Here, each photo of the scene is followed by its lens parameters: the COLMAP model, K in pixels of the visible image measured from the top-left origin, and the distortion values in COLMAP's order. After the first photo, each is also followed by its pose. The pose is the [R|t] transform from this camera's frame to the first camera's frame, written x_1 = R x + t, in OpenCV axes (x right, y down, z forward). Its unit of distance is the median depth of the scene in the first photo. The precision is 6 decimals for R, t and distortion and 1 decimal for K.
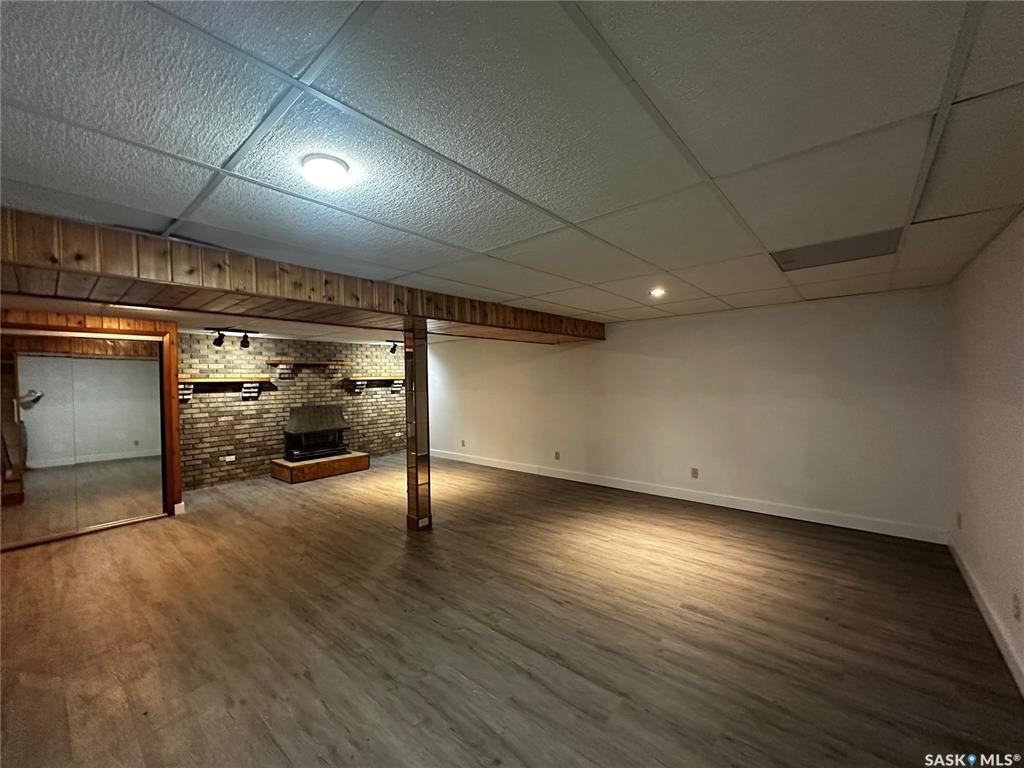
lens RADIAL K [[408.9, 0, 512.0], [0, 408.9, 384.0], [0, 0, 1]] dist [-0.002428, 0.000818]
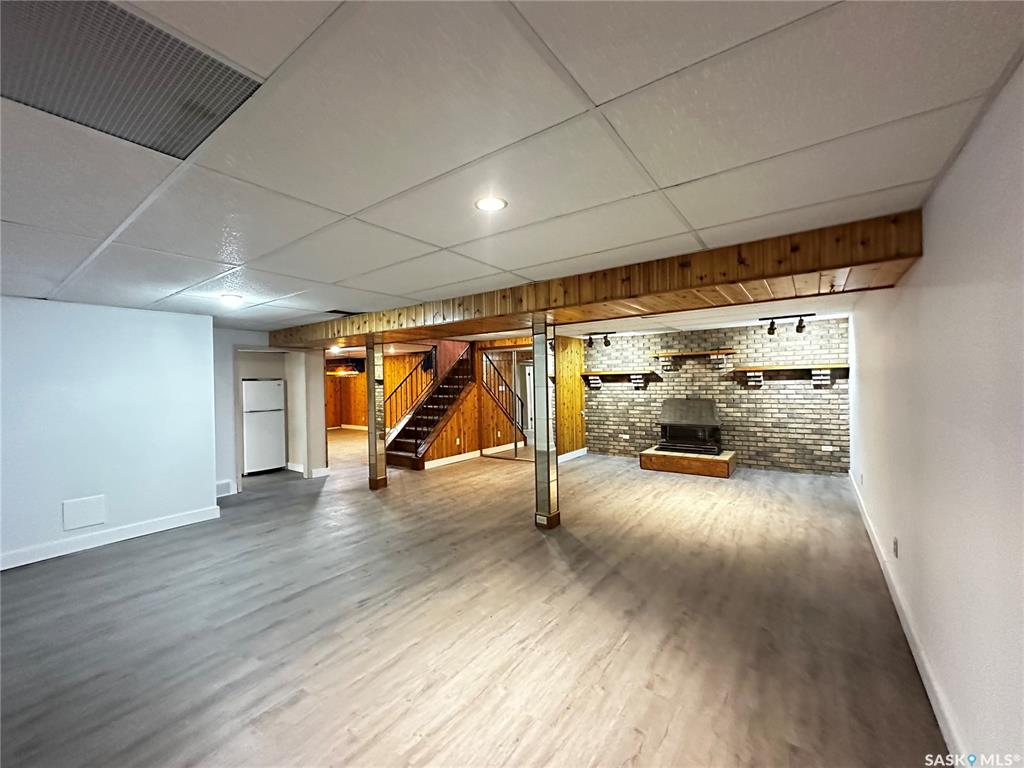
lens RADIAL K [[408.9, 0, 512.0], [0, 408.9, 384.0], [0, 0, 1]] dist [-0.002428, 0.000818]
pose [[0.074609, 0.025830, -0.996878, 0.518830], [0.007643, 0.999620, 0.026473, -0.010679], [0.997184, -0.009594, 0.074383, 0.592746]]
